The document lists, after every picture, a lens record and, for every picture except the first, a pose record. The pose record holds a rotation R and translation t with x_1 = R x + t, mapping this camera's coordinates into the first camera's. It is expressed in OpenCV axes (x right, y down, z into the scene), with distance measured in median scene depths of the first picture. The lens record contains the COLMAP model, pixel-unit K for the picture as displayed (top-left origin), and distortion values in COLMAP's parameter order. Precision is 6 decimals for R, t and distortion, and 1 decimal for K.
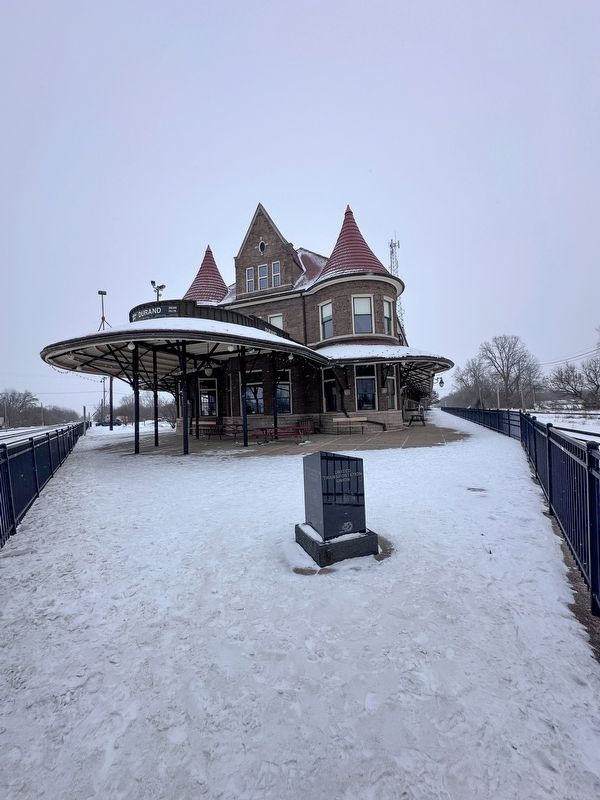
lens RADIAL K [[322.3, 0, 300.0], [0, 322.3, 400.0], [0, 0, 1]] dist [0.000006, 0.000012]
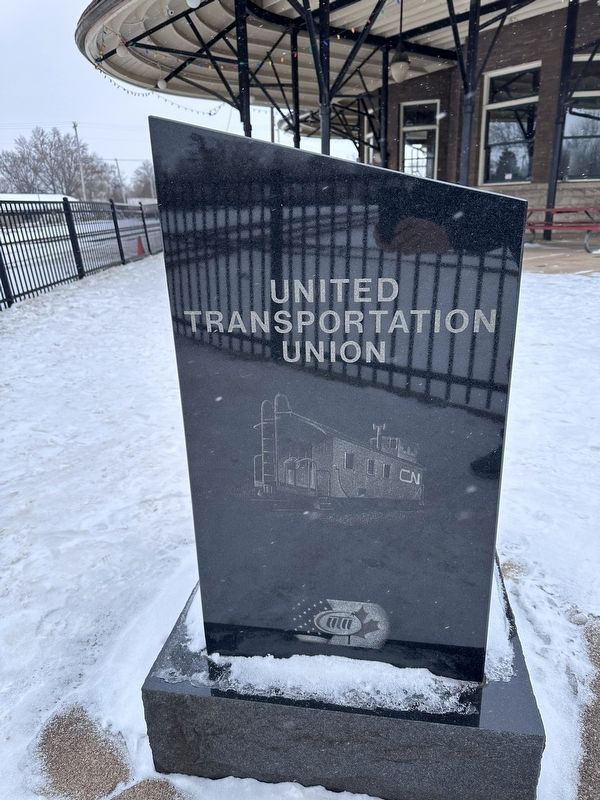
lens RADIAL K [[566.0, 0, 294.6], [0, 566.0, 399.5], [0, 0, 1]] dist [0.007818, 0.002764]
pose [[0.856318, 0.181421, -0.483535, 0.060679], [0.013712, 0.927952, 0.372447, 0.041864], [0.516267, -0.325563, 0.792135, 0.193386]]
